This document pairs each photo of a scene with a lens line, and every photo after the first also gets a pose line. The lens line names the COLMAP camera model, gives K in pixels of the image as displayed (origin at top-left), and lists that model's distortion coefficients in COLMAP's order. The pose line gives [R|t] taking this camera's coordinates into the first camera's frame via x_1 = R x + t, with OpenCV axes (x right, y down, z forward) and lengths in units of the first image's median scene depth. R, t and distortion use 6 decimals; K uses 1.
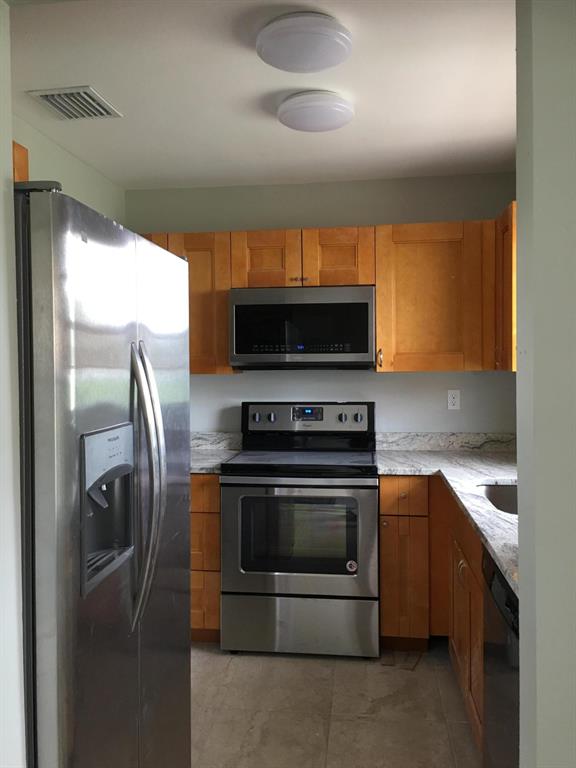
lens RADIAL K [[654.9, 0, 286.8], [0, 654.9, 385.2], [0, 0, 1]] dist [0.010981, 0.009136]
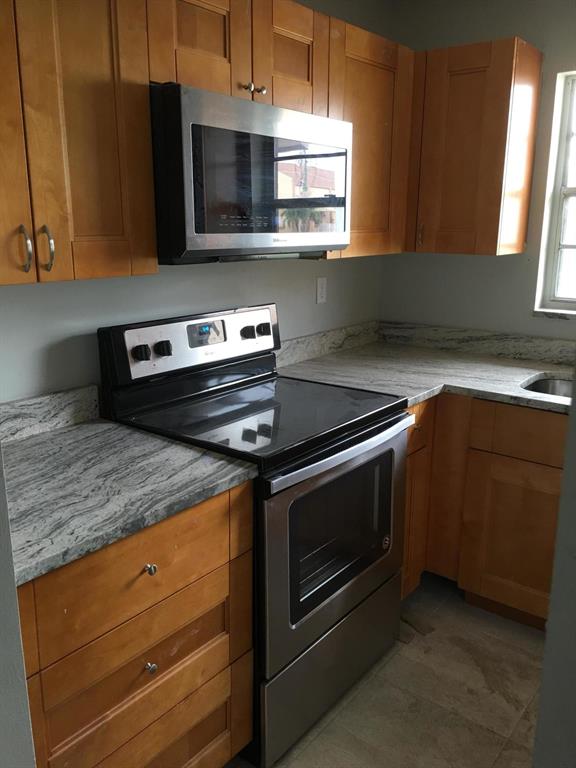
lens RADIAL K [[654.9, 0, 288.1], [0, 654.9, 381.6], [0, 0, 1]] dist [0.010981, 0.009136]
pose [[0.510906, -0.194642, 0.837311, -0.466867], [0.015730, 0.975983, 0.217280, -0.044114], [-0.859492, -0.097838, 0.501698, 0.683773]]
